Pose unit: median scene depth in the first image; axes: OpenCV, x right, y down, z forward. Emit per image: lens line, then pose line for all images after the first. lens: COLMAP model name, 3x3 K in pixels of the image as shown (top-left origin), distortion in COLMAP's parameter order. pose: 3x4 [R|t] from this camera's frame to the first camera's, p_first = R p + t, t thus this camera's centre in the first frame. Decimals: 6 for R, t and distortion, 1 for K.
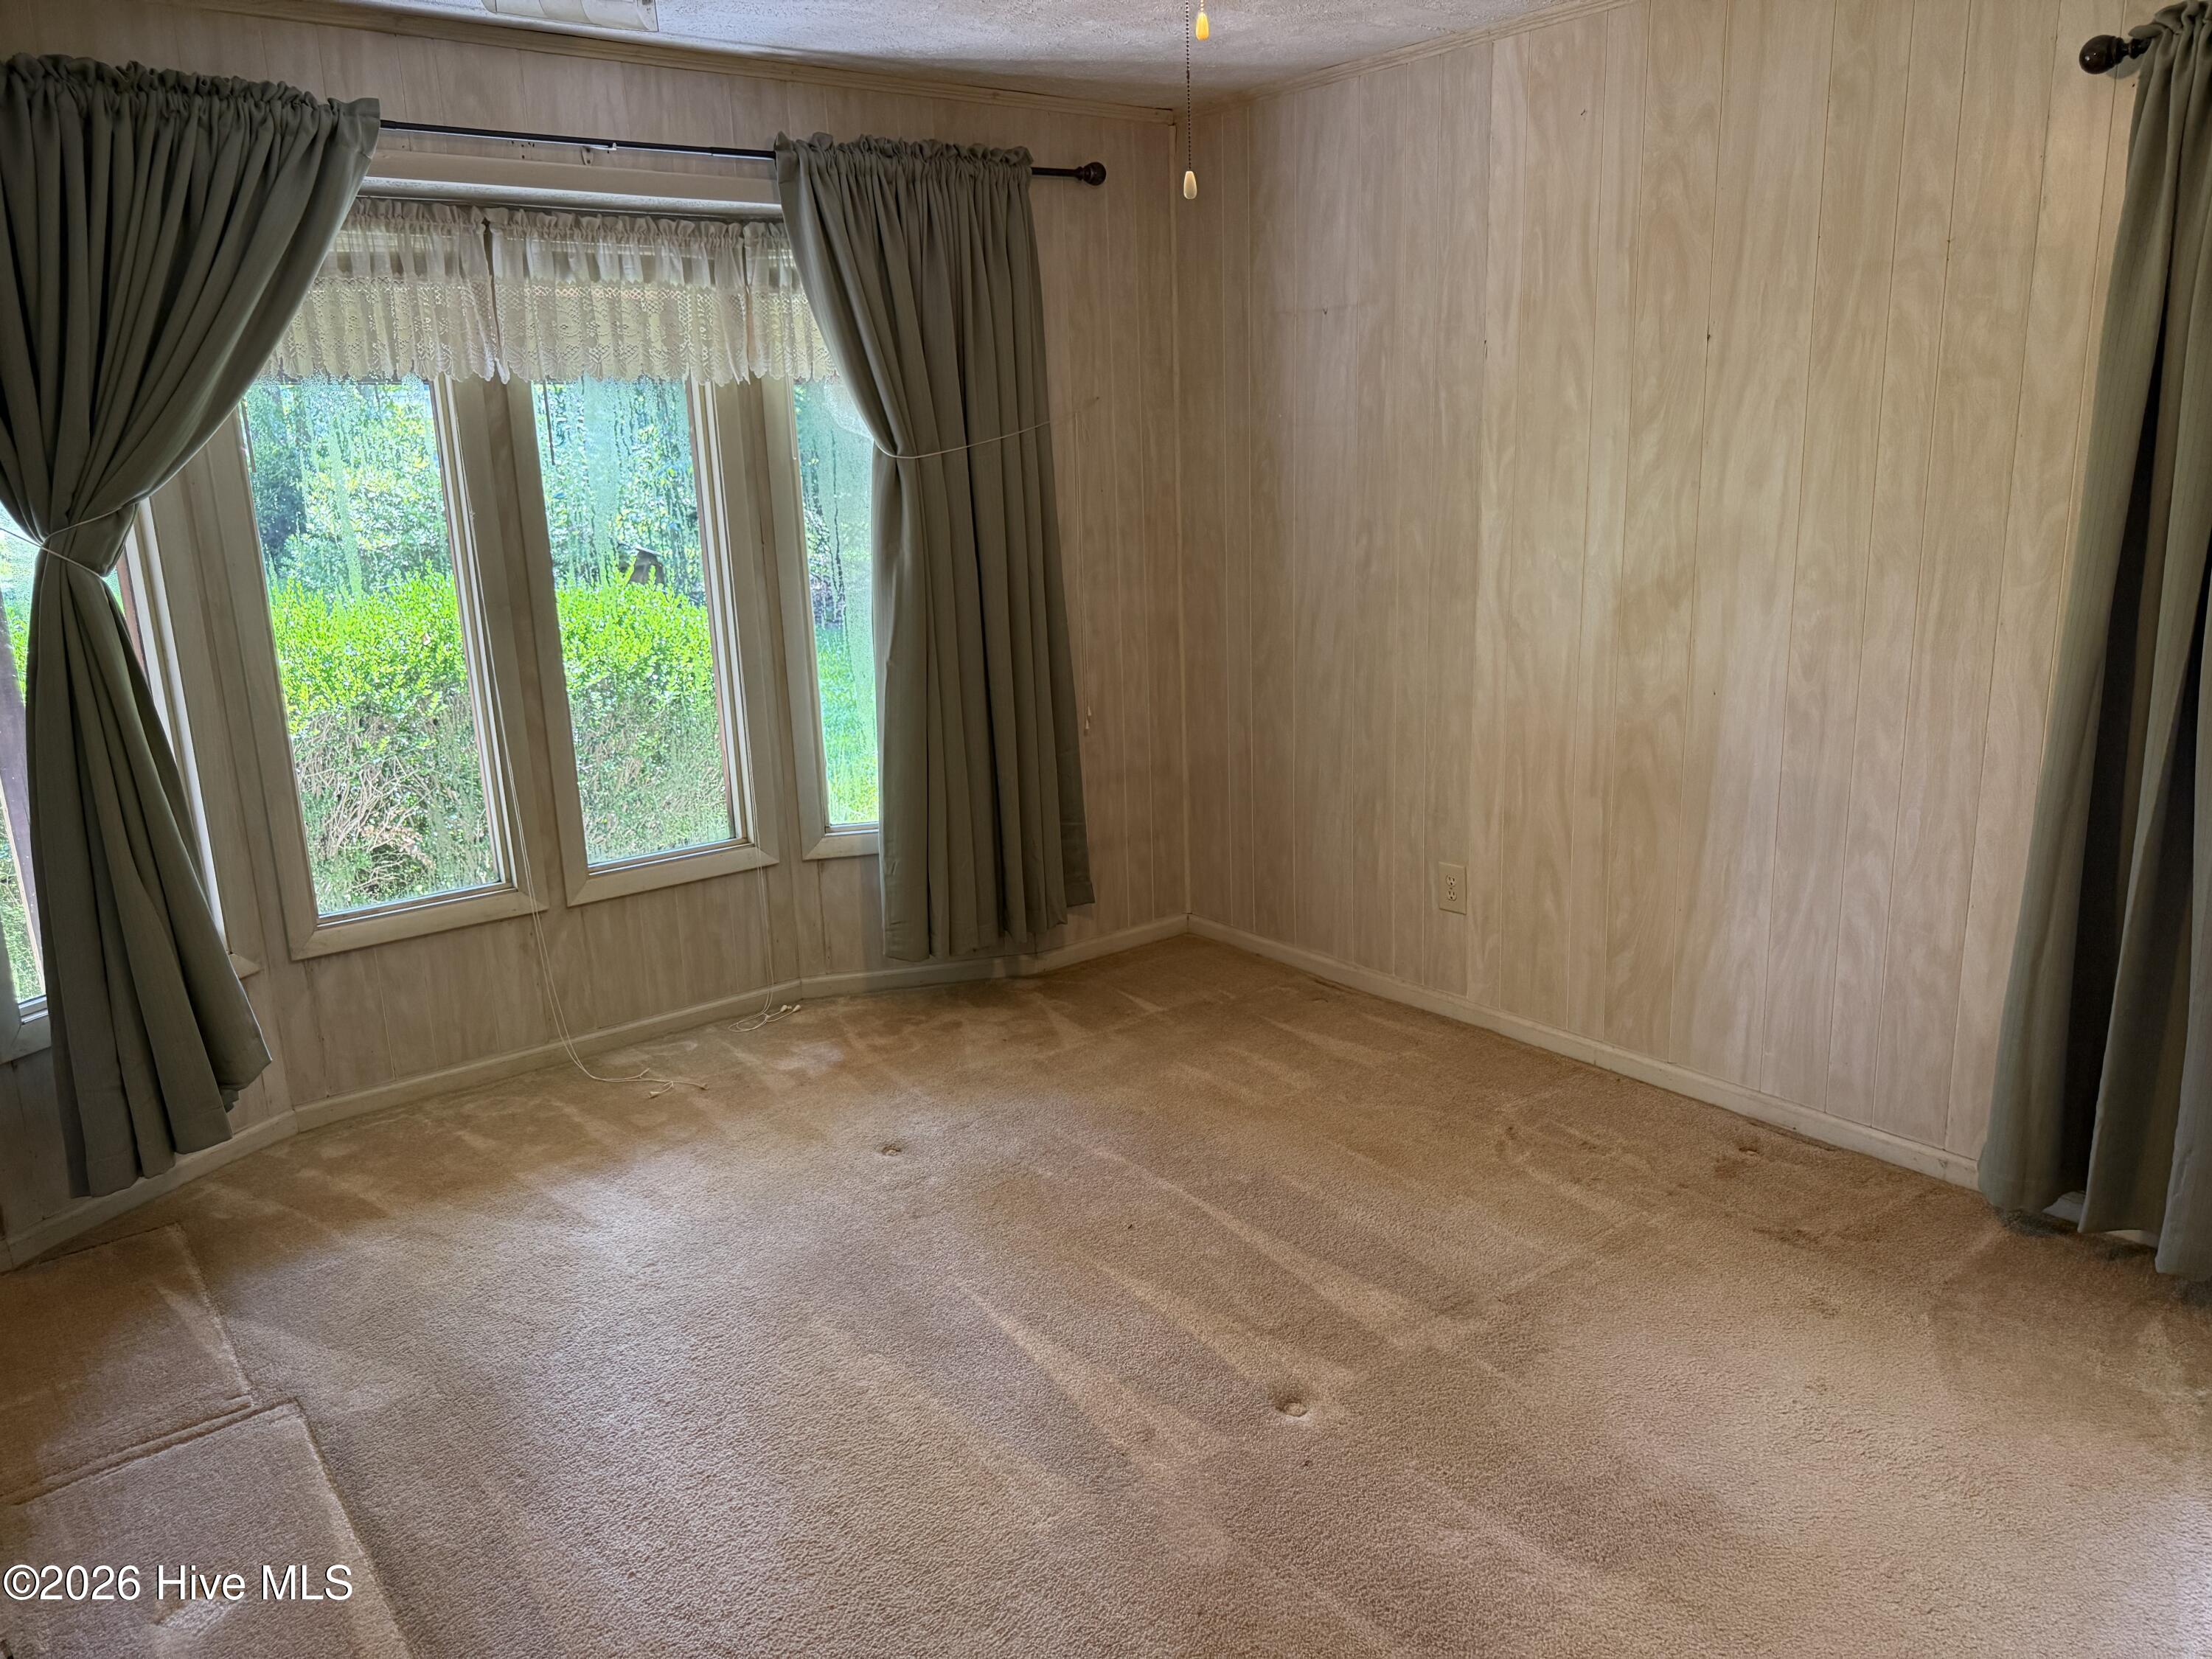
lens RADIAL K [[1565.4, 0, 1106.0], [0, 1565.4, 829.5], [0, 0, 1]] dist [0.059480, -0.056347]
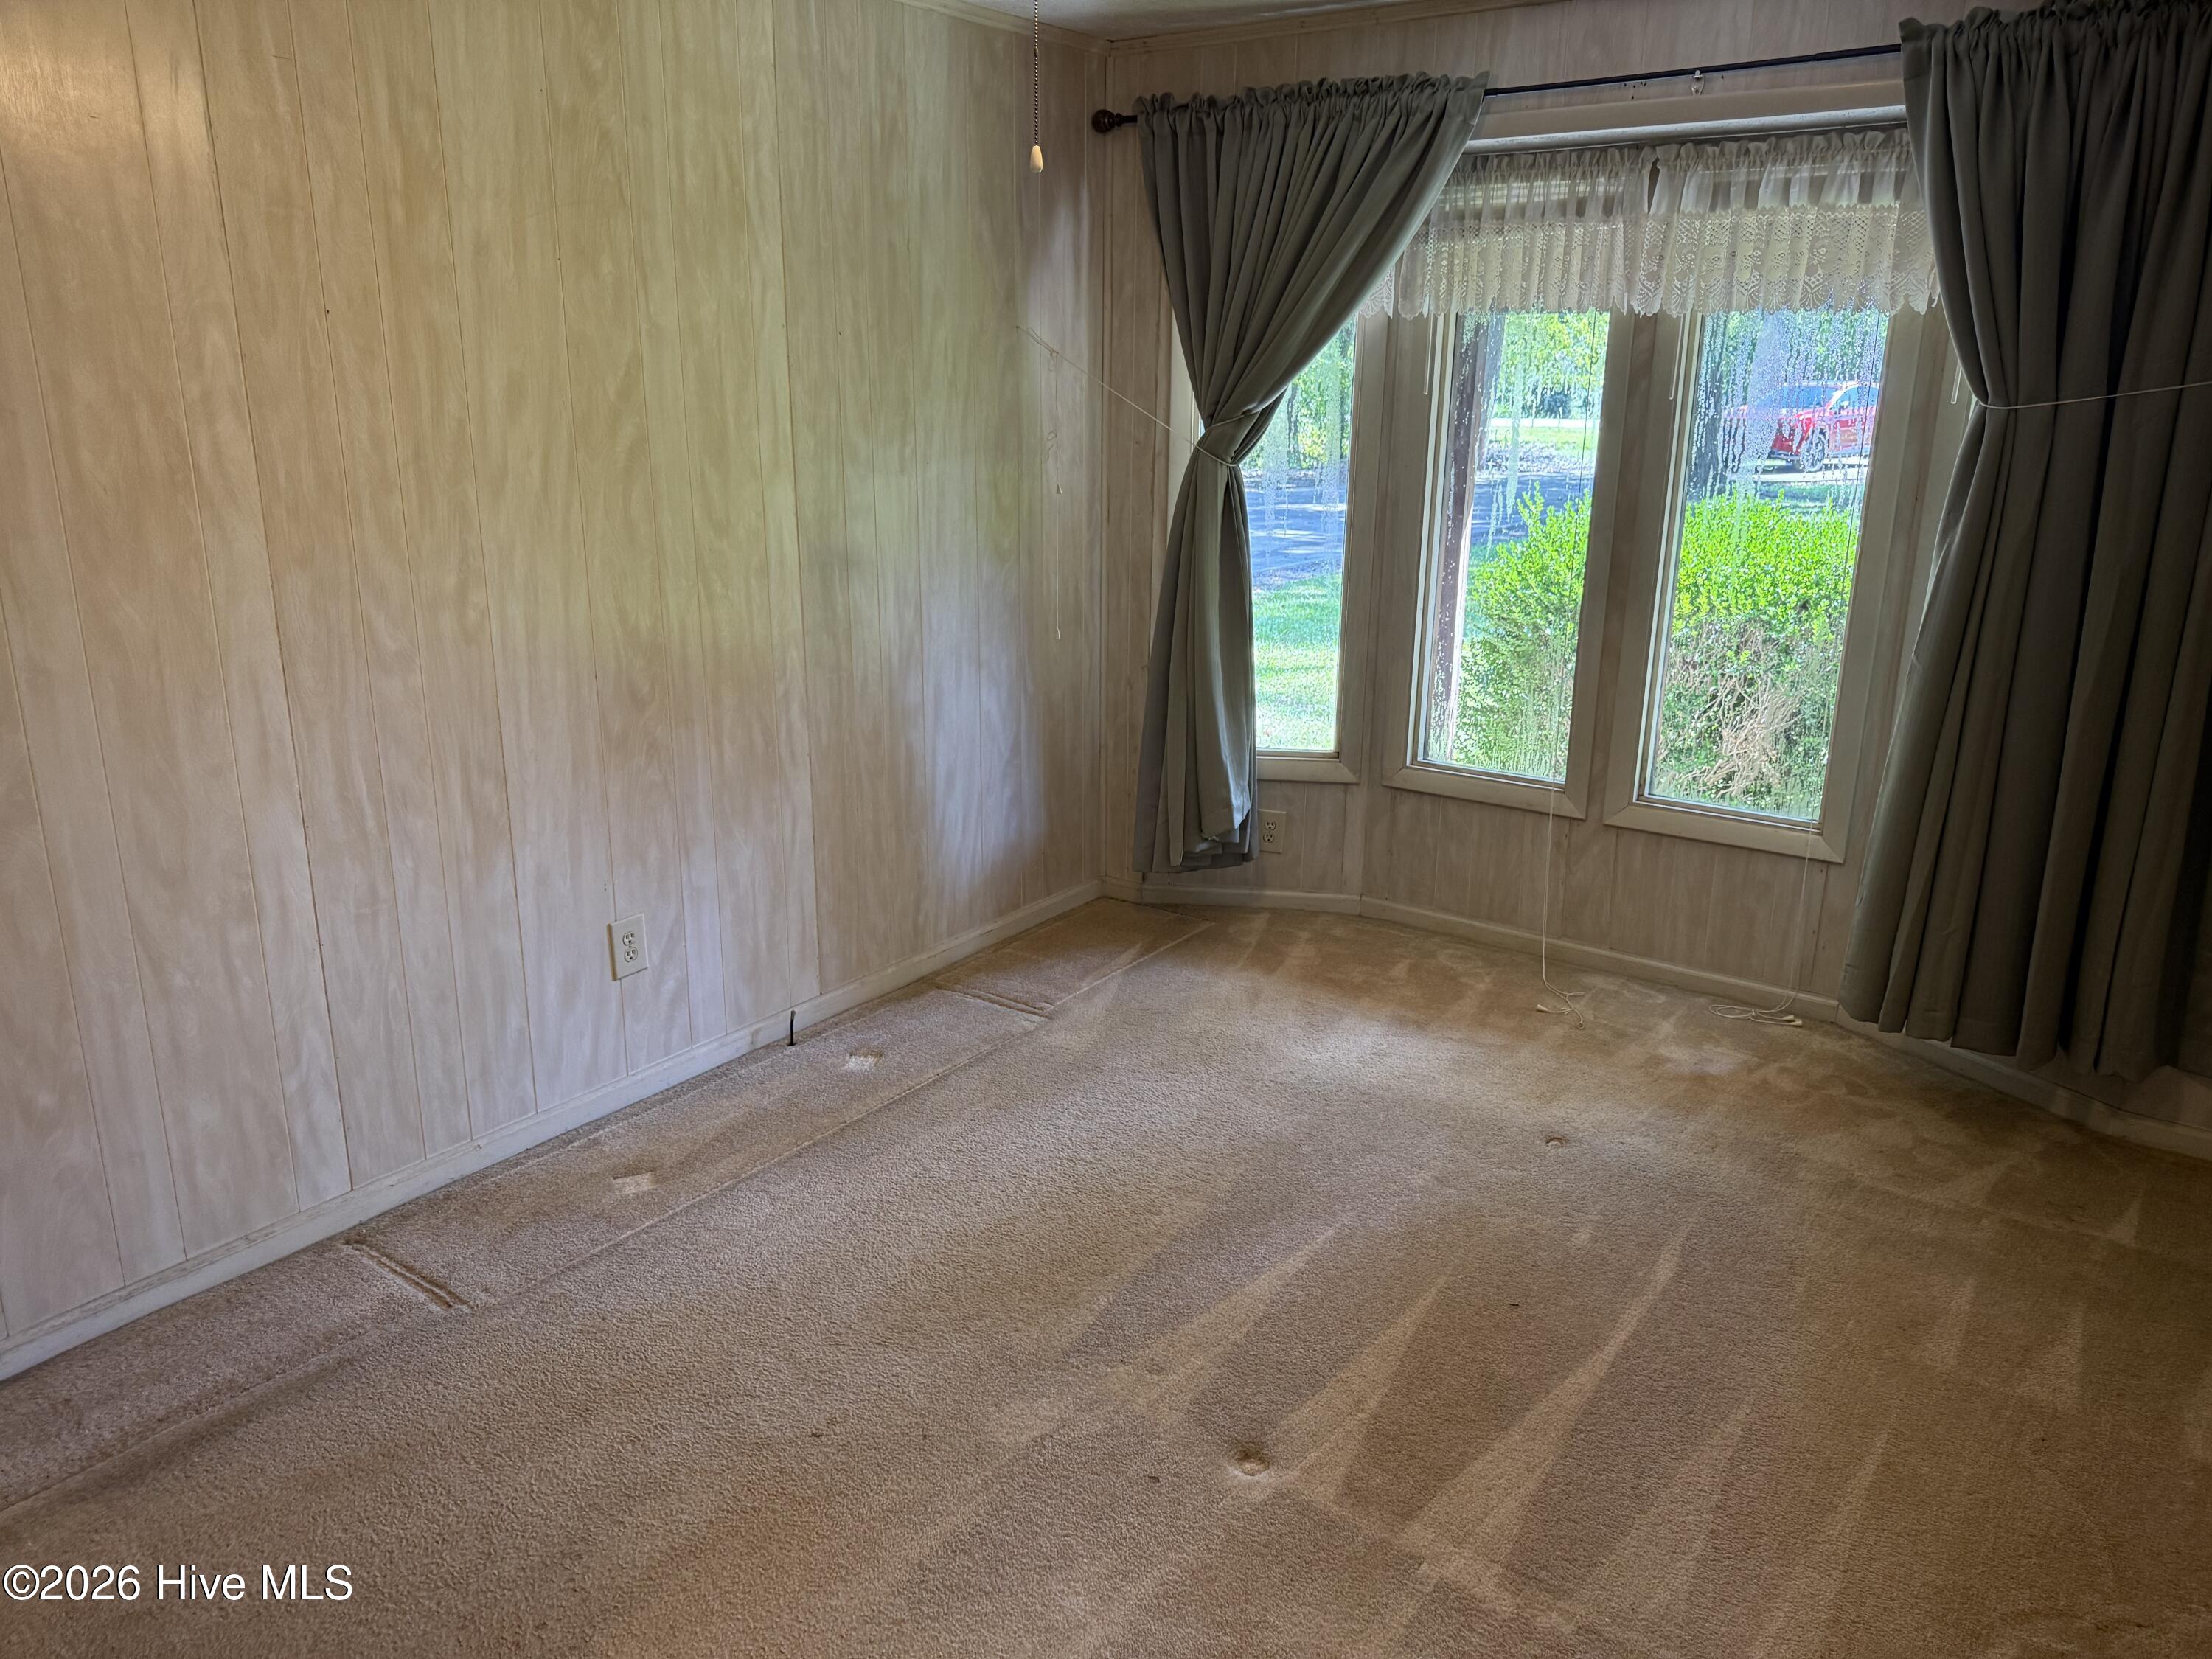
lens RADIAL K [[1545.5, 0, 1091.0], [0, 1545.5, 832.5], [0, 0, 1]] dist [0.051634, -0.084227]
pose [[0.270931, 0.307596, -0.912130, 0.557174], [-0.250405, 0.937469, 0.241763, -0.120281], [0.929459, 0.162901, 0.331013, 0.377525]]
